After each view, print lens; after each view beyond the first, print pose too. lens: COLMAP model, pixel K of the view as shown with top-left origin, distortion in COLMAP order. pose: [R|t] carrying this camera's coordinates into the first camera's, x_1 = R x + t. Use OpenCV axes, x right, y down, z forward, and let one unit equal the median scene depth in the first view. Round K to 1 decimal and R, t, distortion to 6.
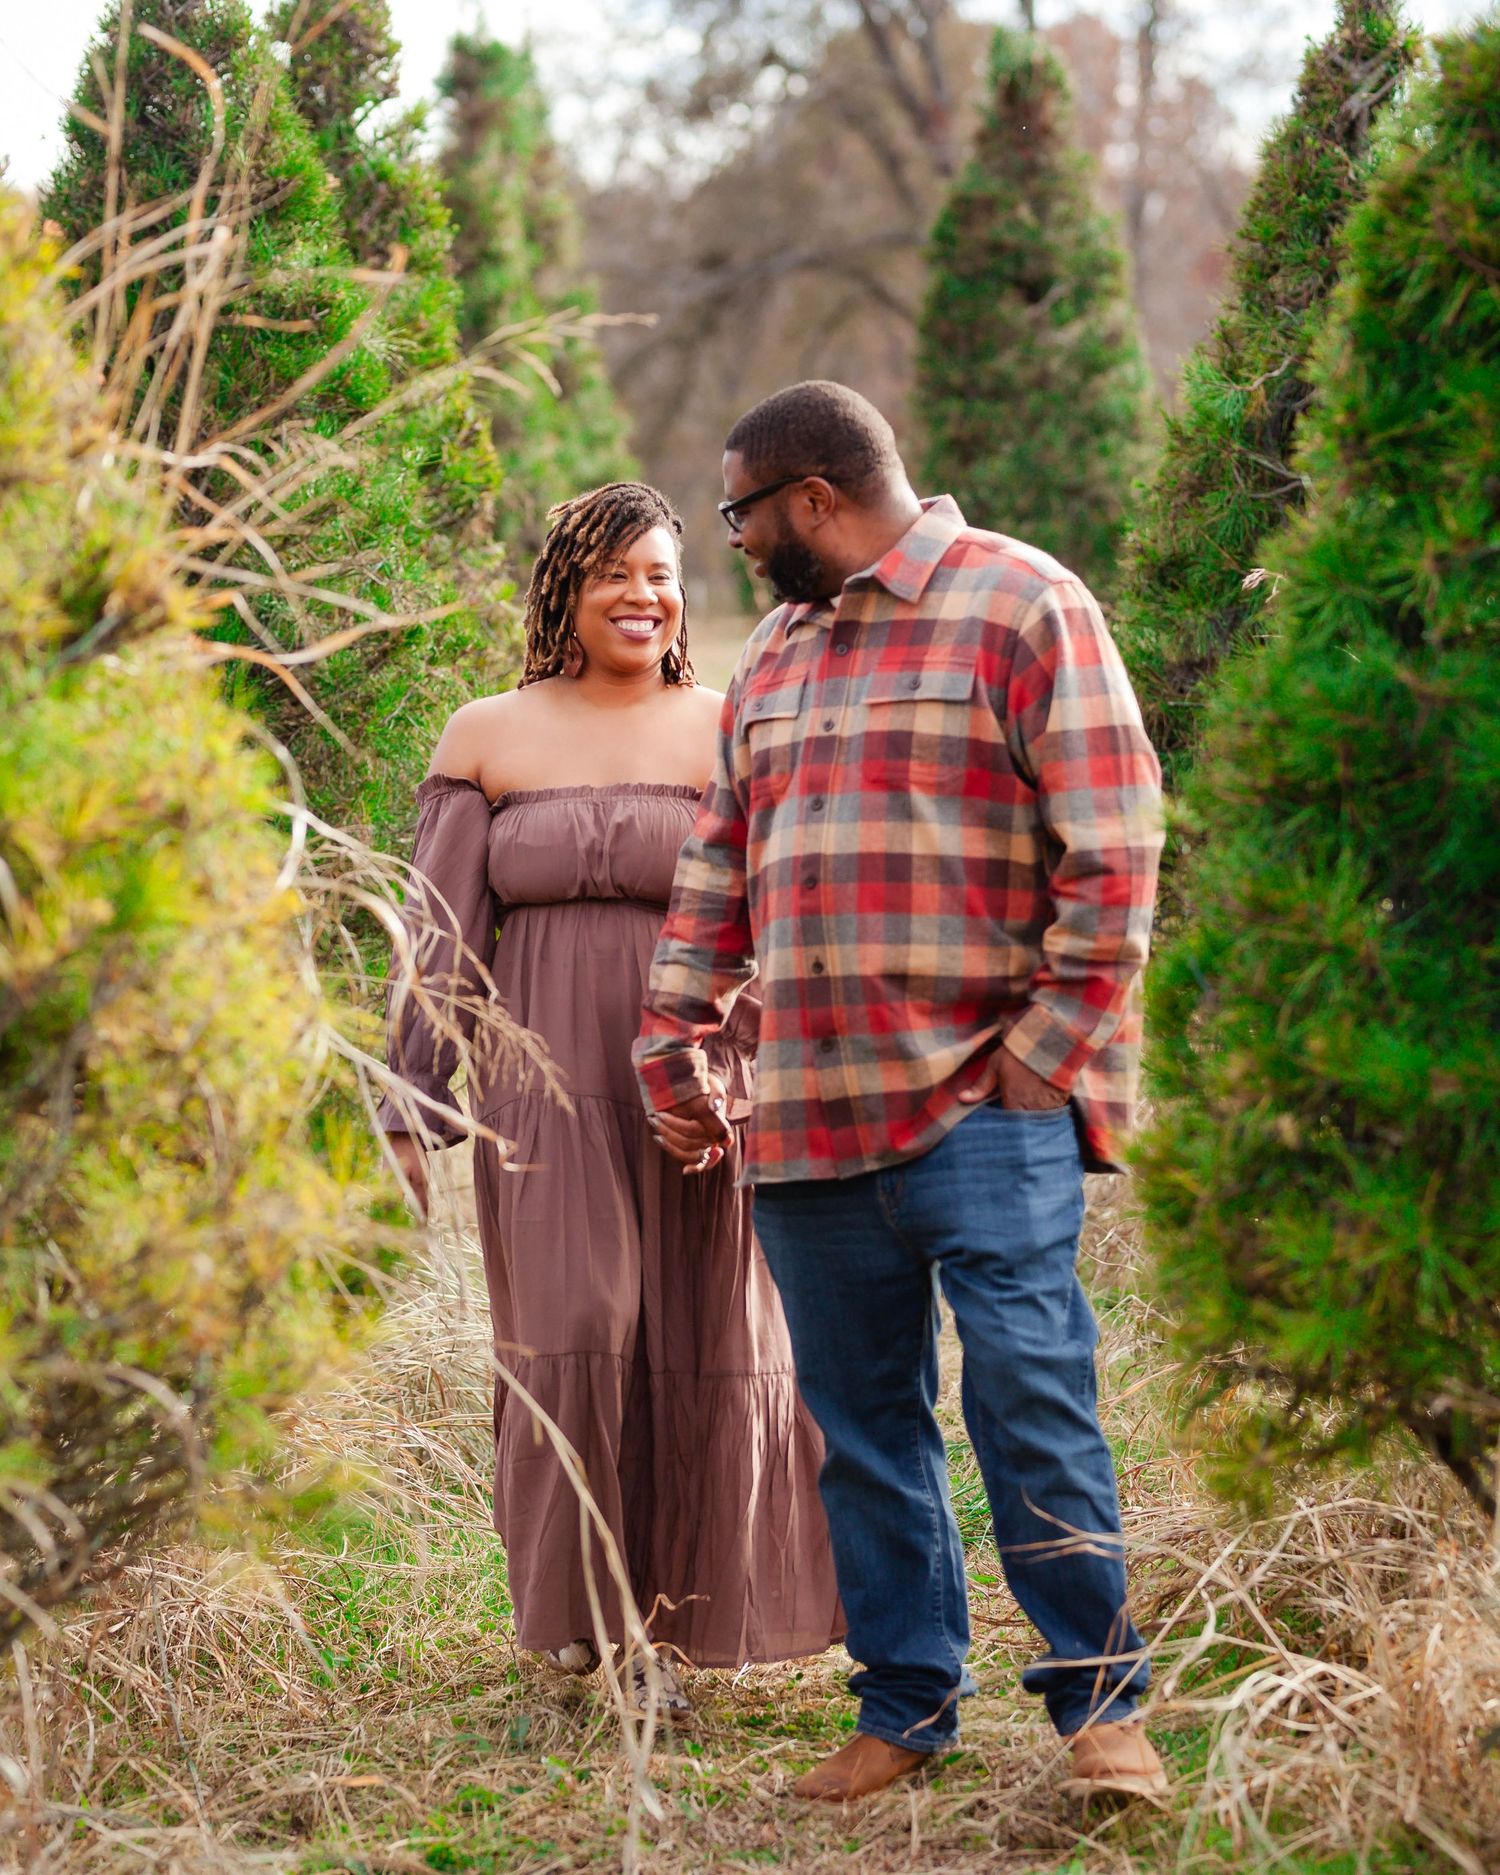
lens RADIAL K [[5196.2, 0, 750.0], [0, 5196.2, 937.5], [0, 0, 1]] dist [-0.029211, 0.373395]
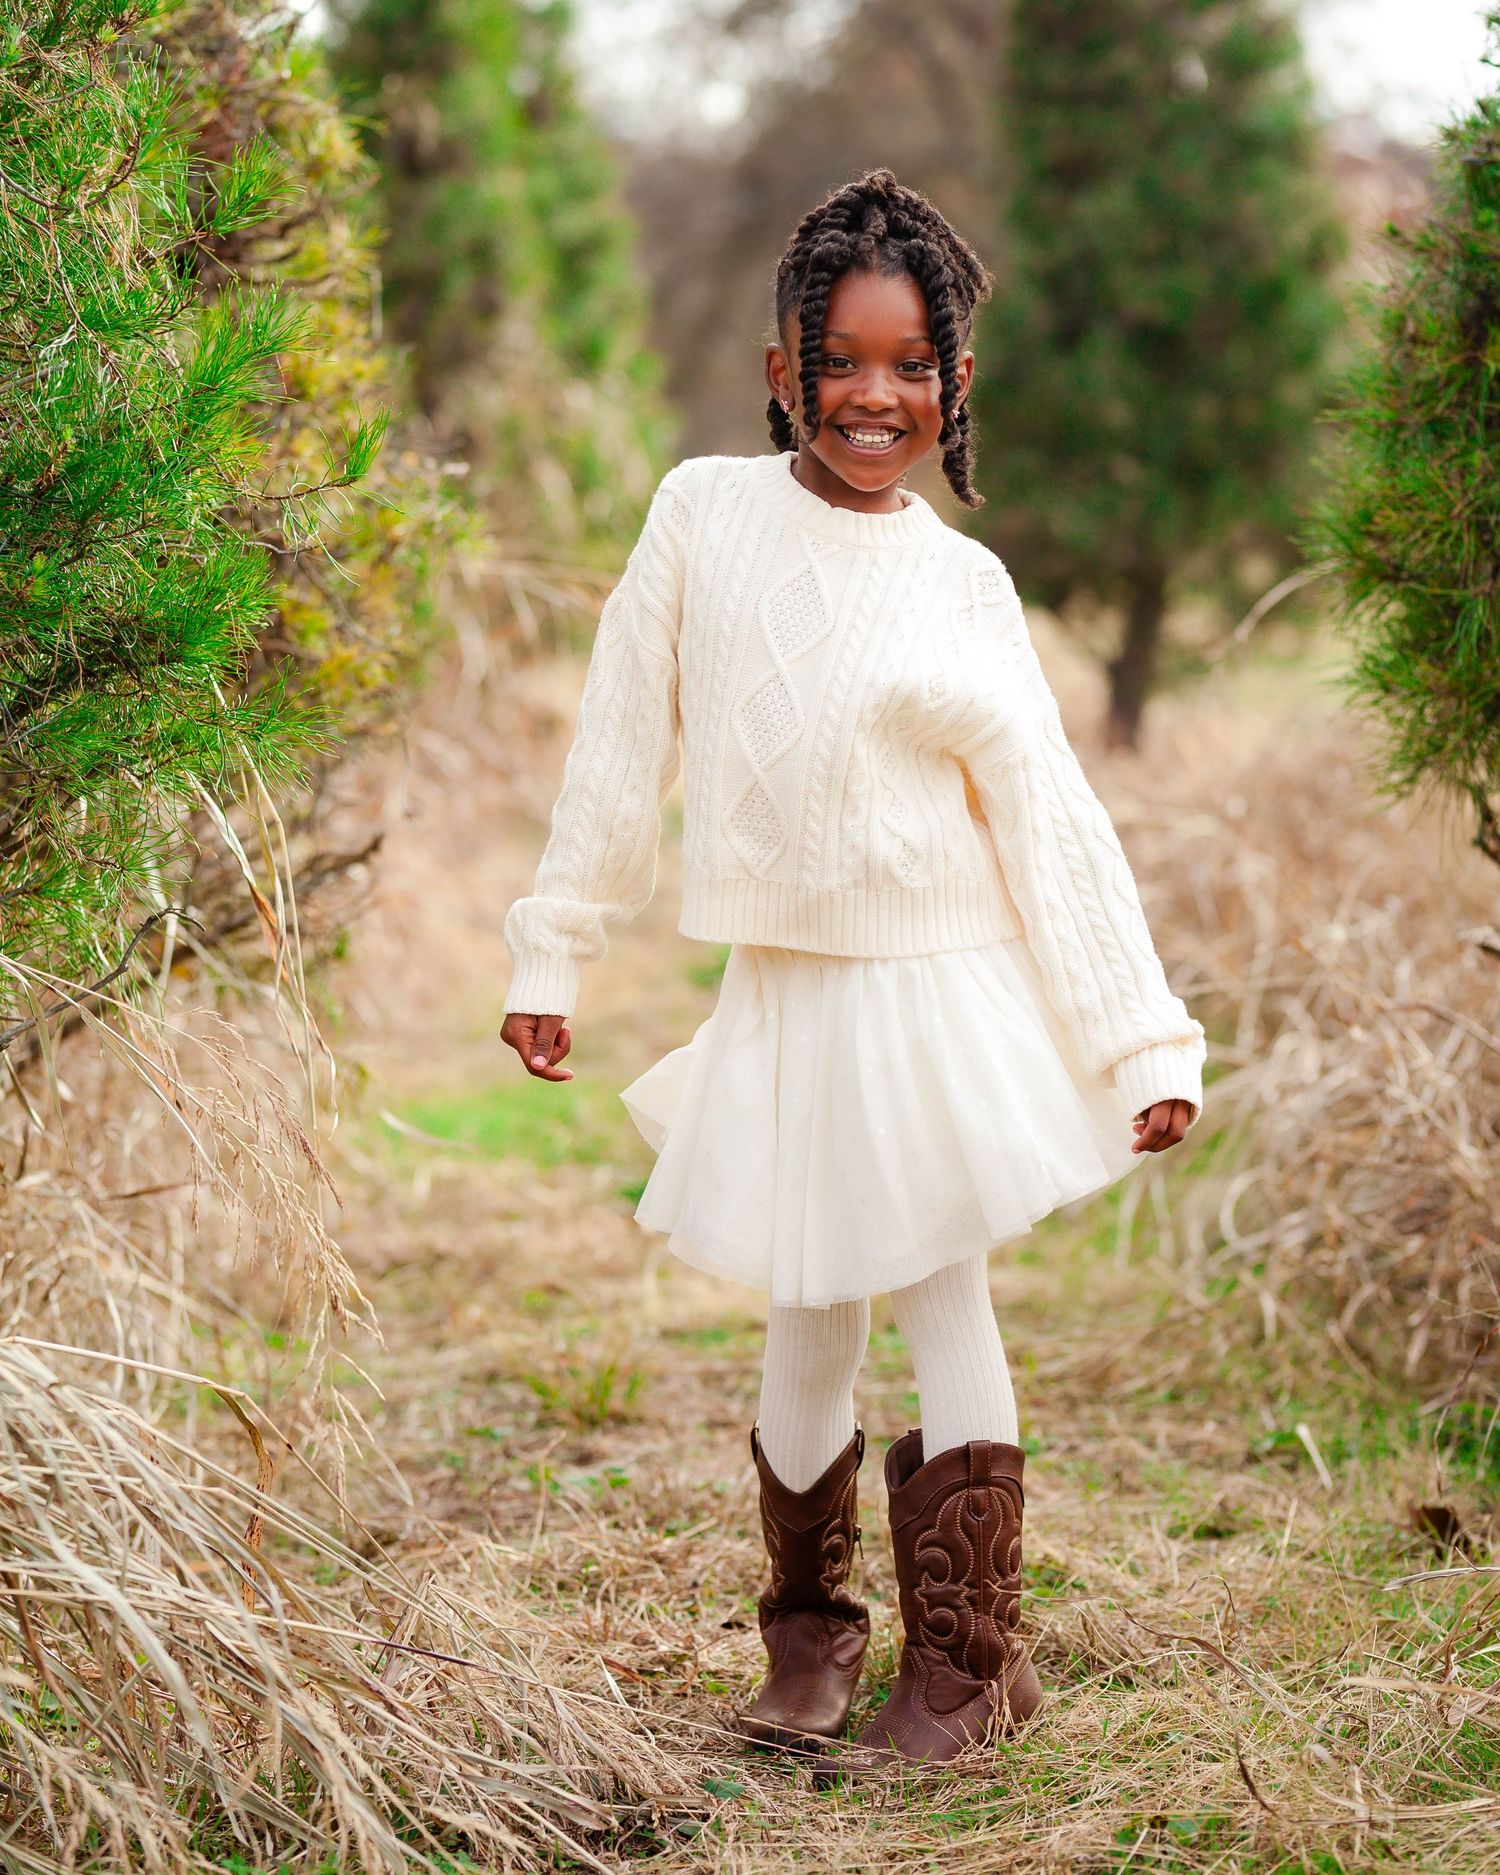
lens RADIAL K [[5200.9, 0, 698.7], [0, 5200.9, 771.3], [0, 0, 1]] dist [-0.024633, 0.297284]
pose [[0.999791, 0.011450, -0.016909, 0.001996], [-0.011870, 0.999619, -0.024937, 0.010052], [0.016617, 0.025132, 0.999546, 0.254773]]
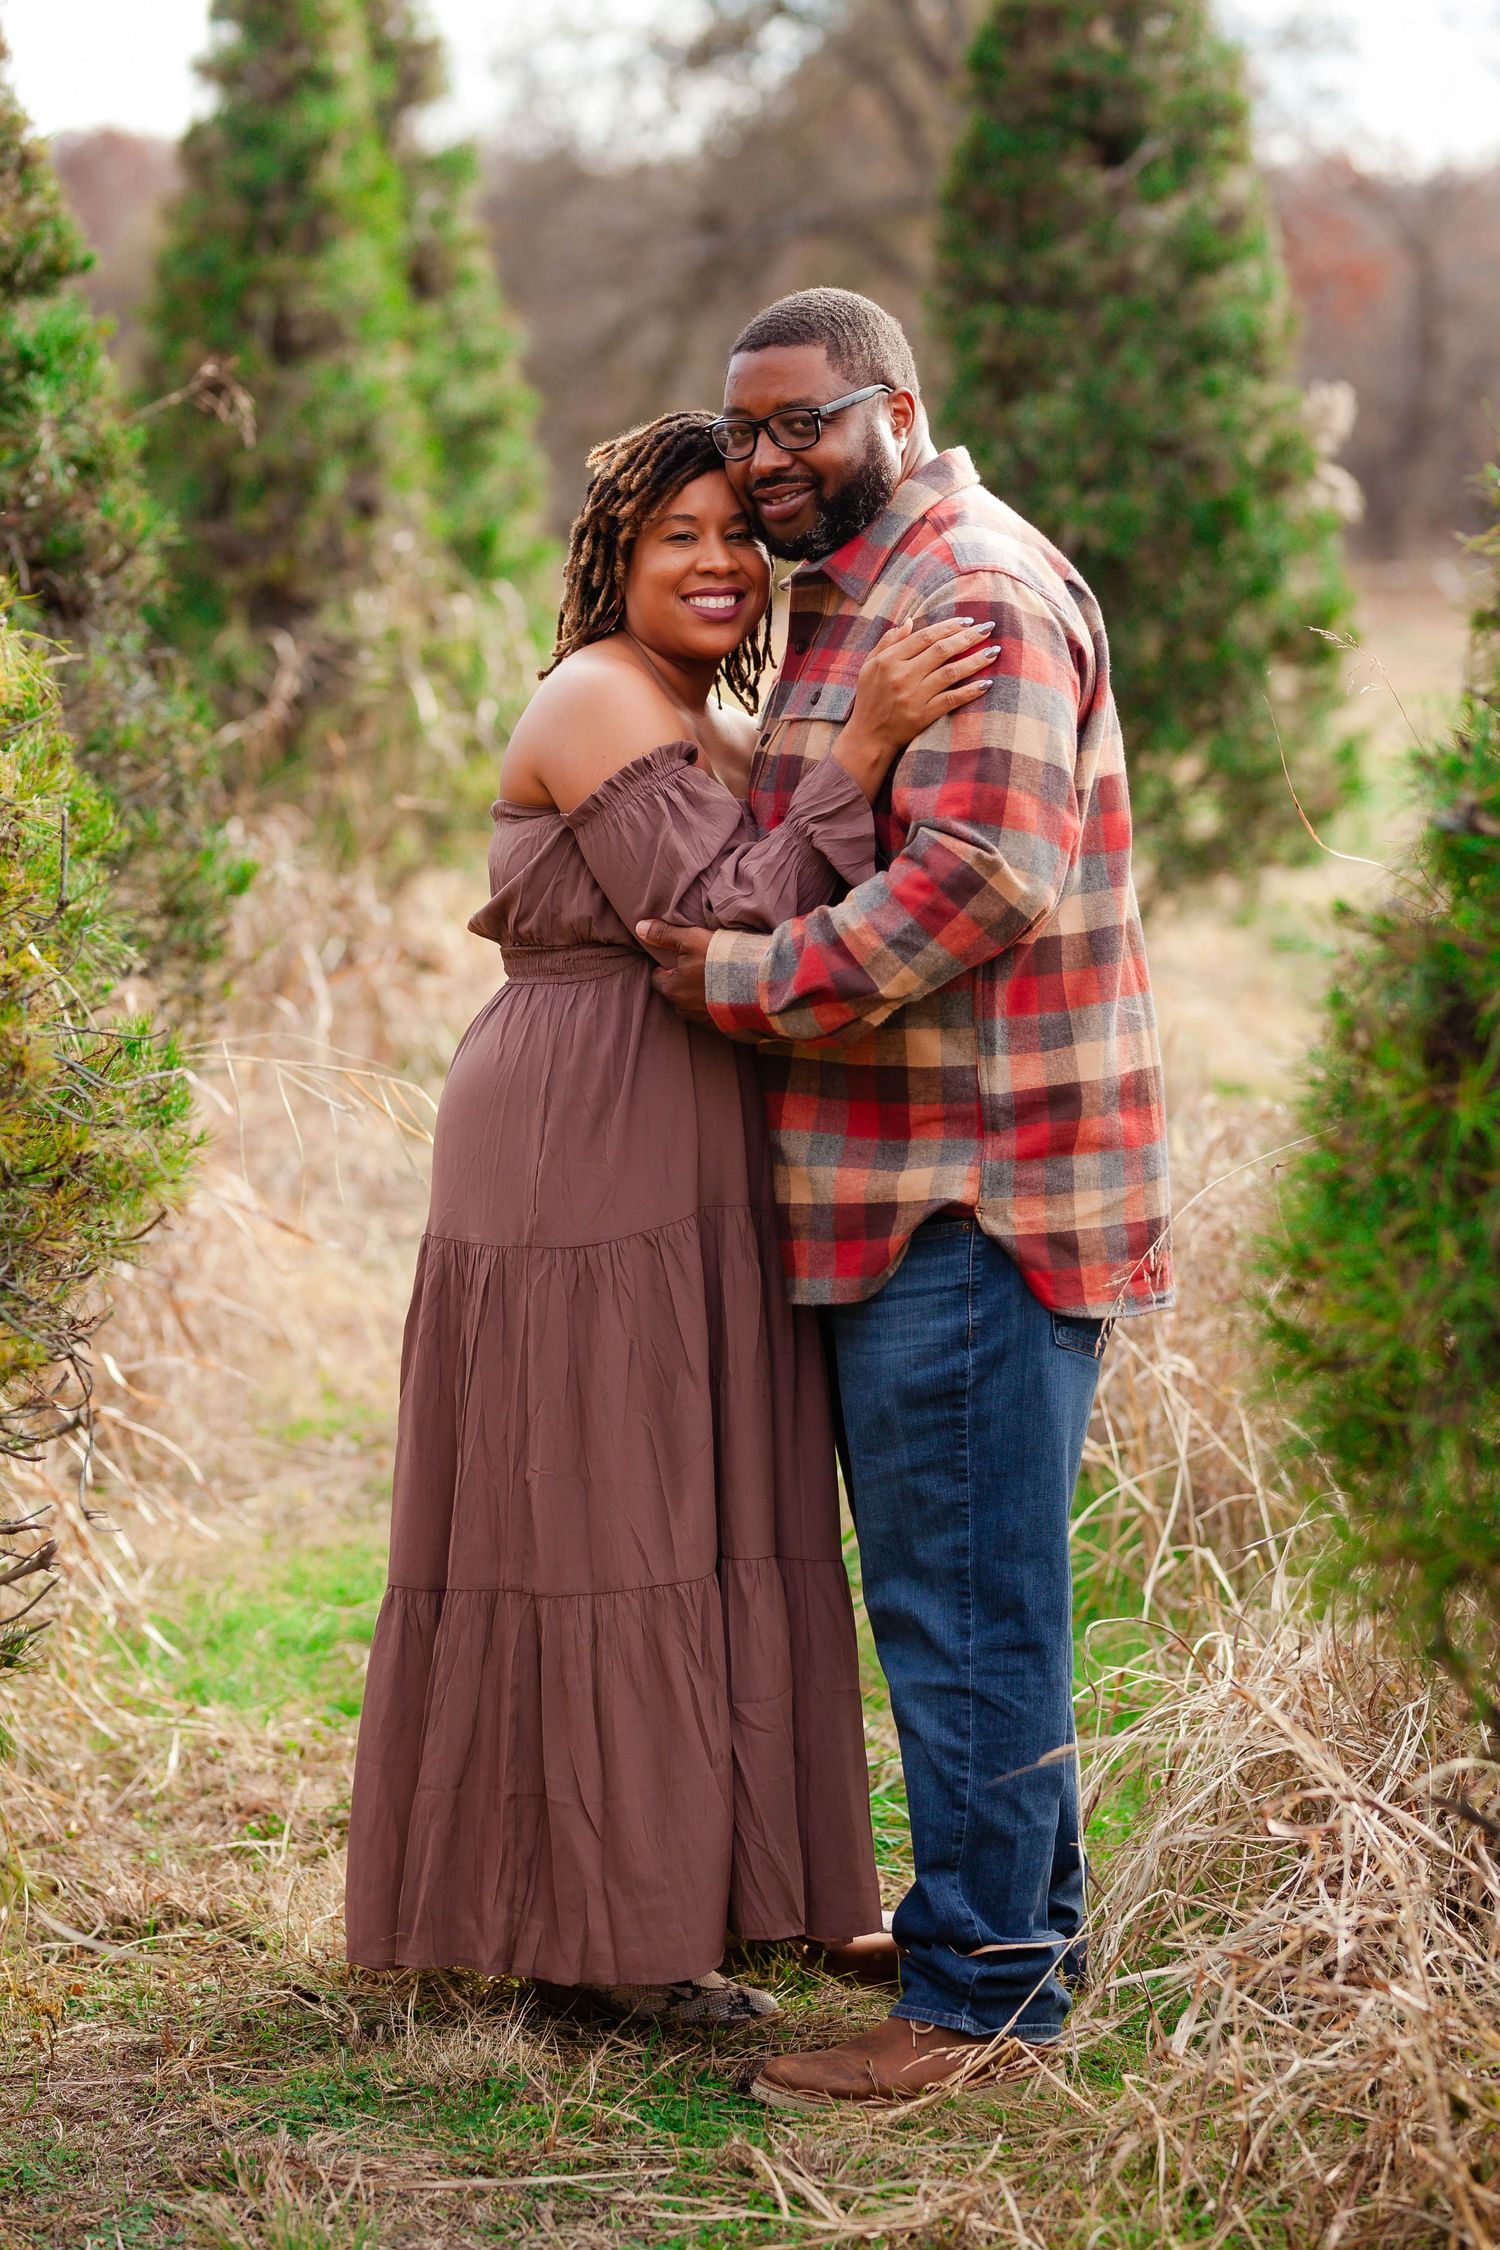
lens RADIAL K [[5254.2, 0, 750.0], [0, 5254.2, 1125.0], [0, 0, 1]] dist [-0.087349, 1.100227]
pose [[0.999536, 0.030260, 0.003347, 0.008925], [-0.030363, 0.998857, 0.036915, -0.021531], [-0.002226, -0.036999, 0.999313, 0.313767]]
